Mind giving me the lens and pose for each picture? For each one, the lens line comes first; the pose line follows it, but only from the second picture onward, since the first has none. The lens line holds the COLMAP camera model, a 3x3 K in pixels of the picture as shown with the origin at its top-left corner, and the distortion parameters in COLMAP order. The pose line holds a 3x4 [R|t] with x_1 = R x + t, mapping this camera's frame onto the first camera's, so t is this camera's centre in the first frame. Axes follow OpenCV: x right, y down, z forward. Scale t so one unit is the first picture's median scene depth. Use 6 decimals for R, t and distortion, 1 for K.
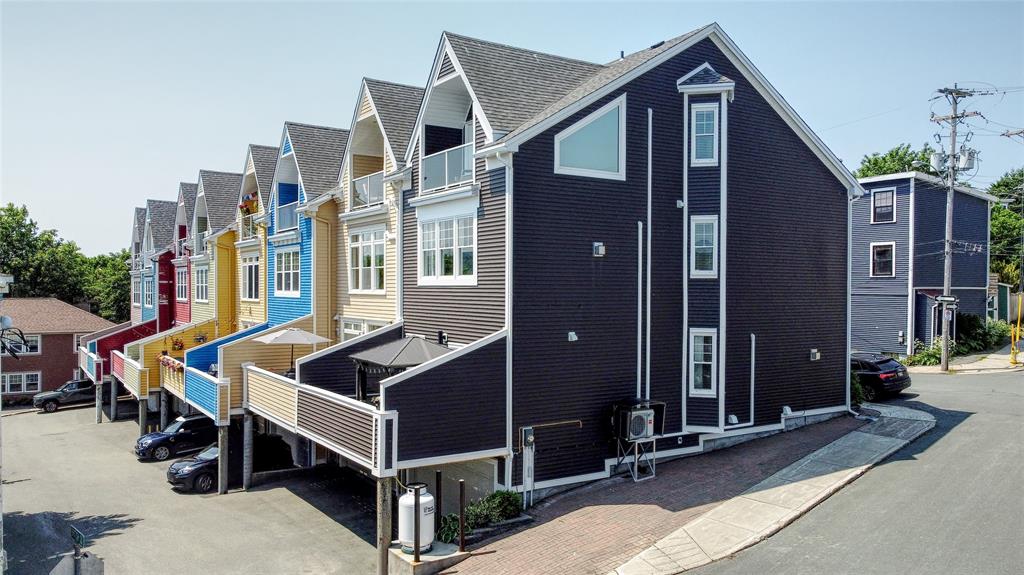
lens RADIAL K [[775.2, 0, 512.0], [0, 775.2, 287.5], [0, 0, 1]] dist [0.001597, -0.002466]
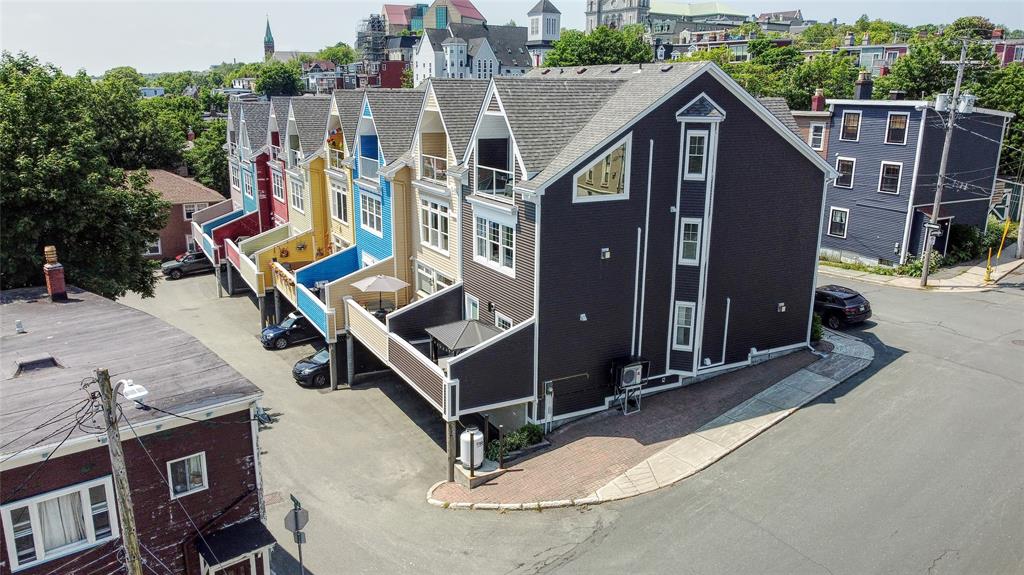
lens RADIAL K [[775.2, 0, 512.0], [0, 775.2, 287.5], [0, 0, 1]] dist [0.001597, -0.002466]
pose [[0.996703, 0.025613, -0.076989, 0.050647], [-0.005913, 0.969273, 0.245918, -0.297135], [0.080922, -0.244652, 0.966228, -0.307755]]
